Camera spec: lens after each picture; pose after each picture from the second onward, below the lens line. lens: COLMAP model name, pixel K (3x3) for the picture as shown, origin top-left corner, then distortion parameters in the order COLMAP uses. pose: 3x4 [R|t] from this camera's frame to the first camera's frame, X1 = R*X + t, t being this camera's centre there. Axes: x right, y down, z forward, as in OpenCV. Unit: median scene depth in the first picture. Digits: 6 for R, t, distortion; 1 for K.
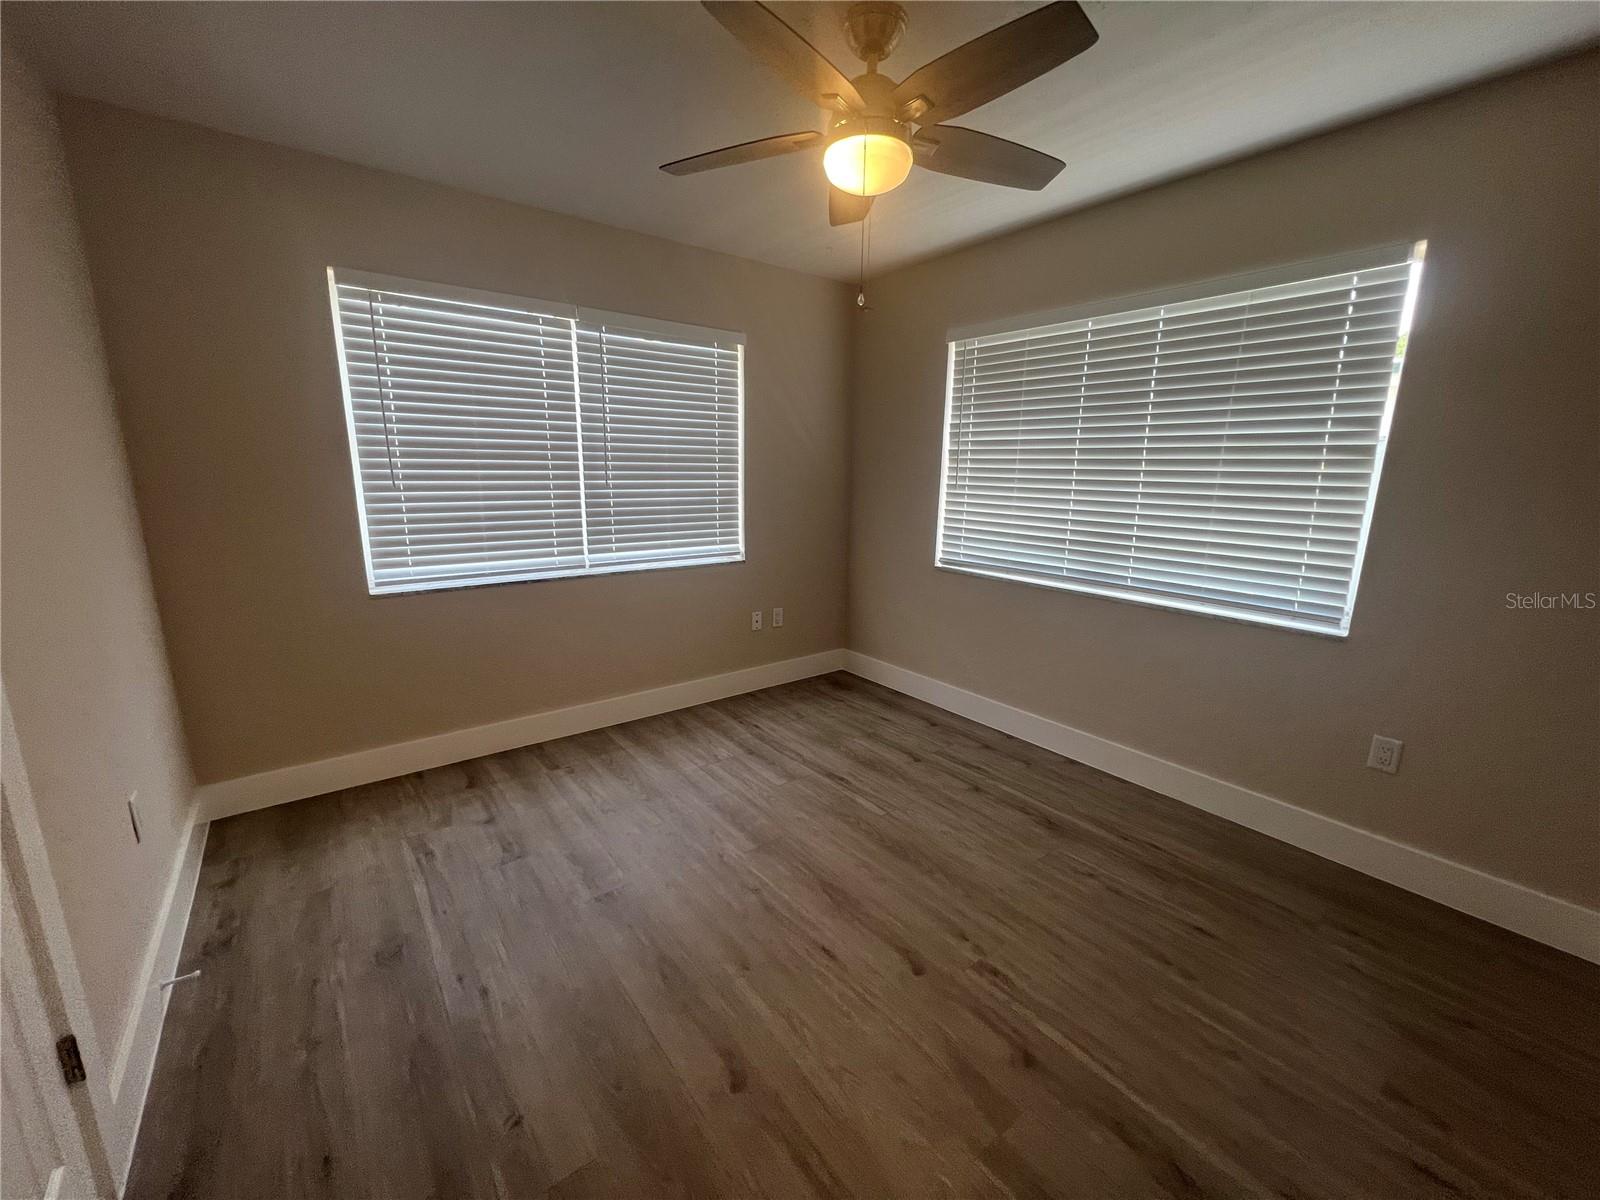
lens RADIAL K [[642.5, 0, 796.4], [0, 642.5, 605.7], [0, 0, 1]] dist [-0.002608, 0.000857]
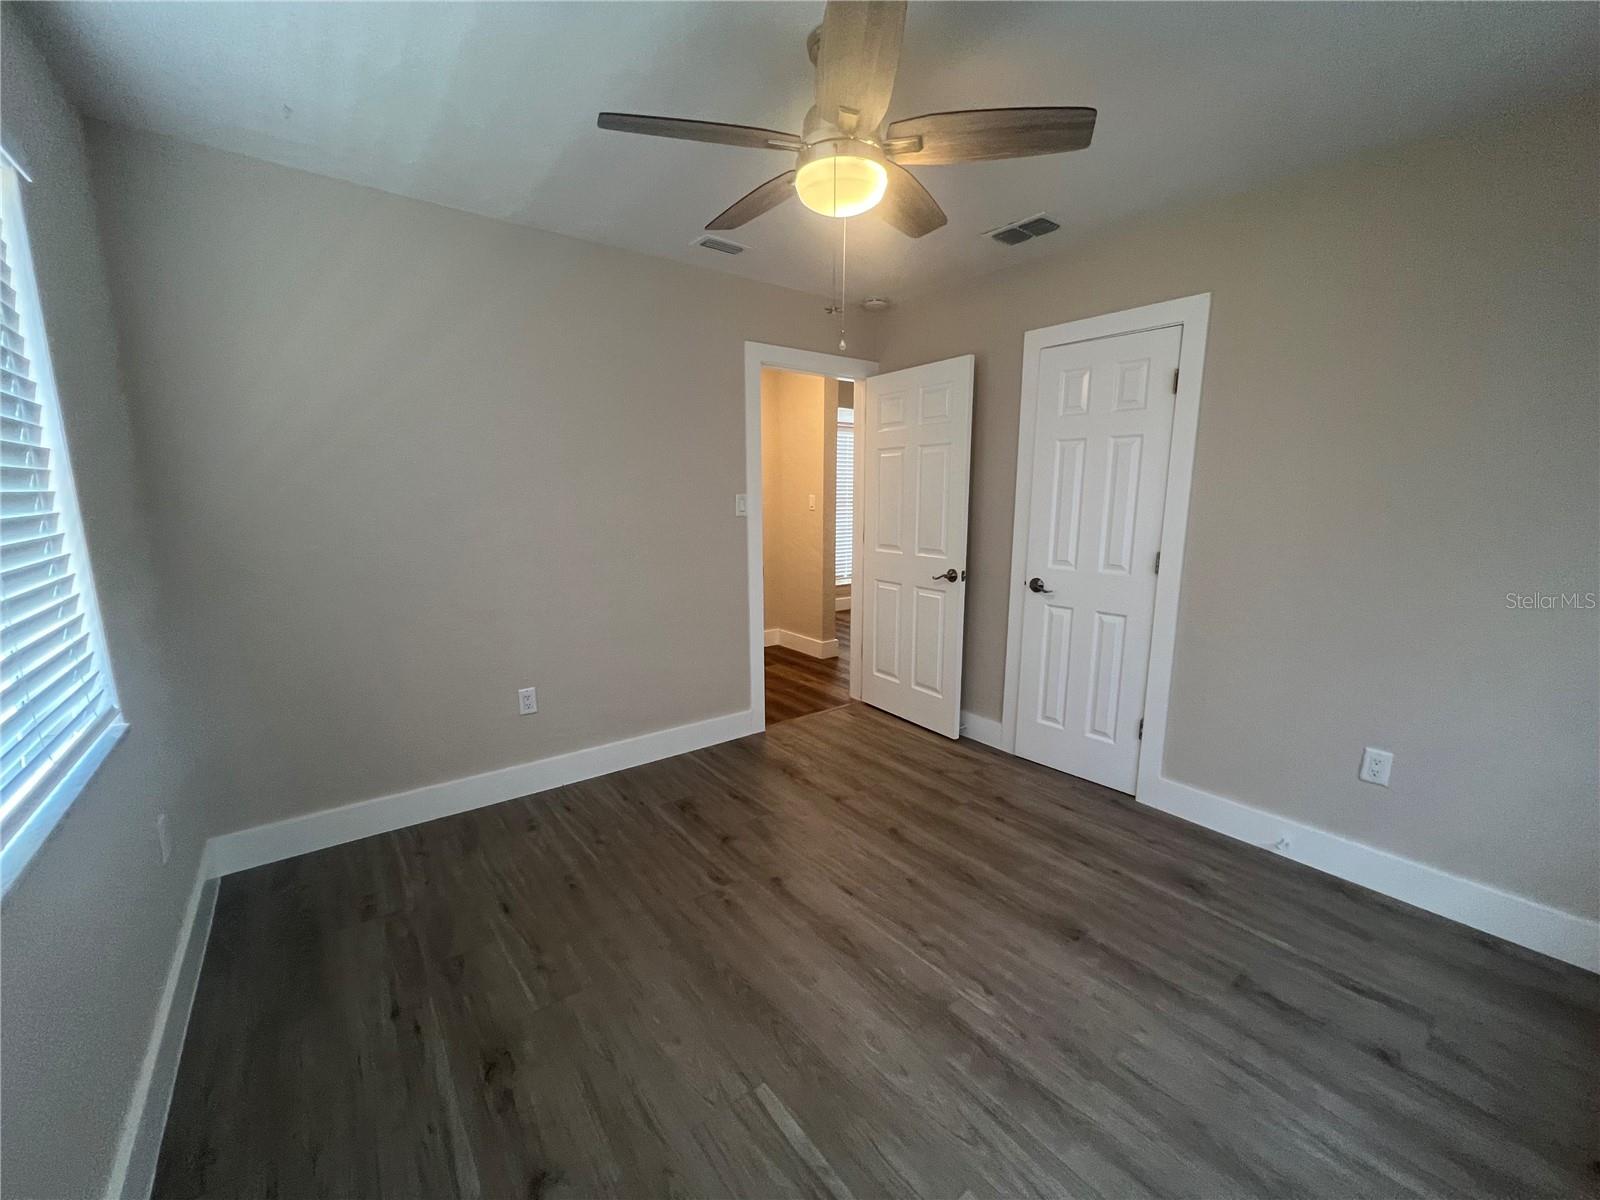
lens RADIAL K [[640.2, 0, 798.0], [0, 640.2, 602.8], [0, 0, 1]] dist [-0.002094, 0.000571]
pose [[-0.999892, -0.014344, -0.003119, 0.129819], [-0.014454, 0.925010, 0.379669, -0.362770], [-0.002561, 0.379673, -0.925117, 1.642709]]
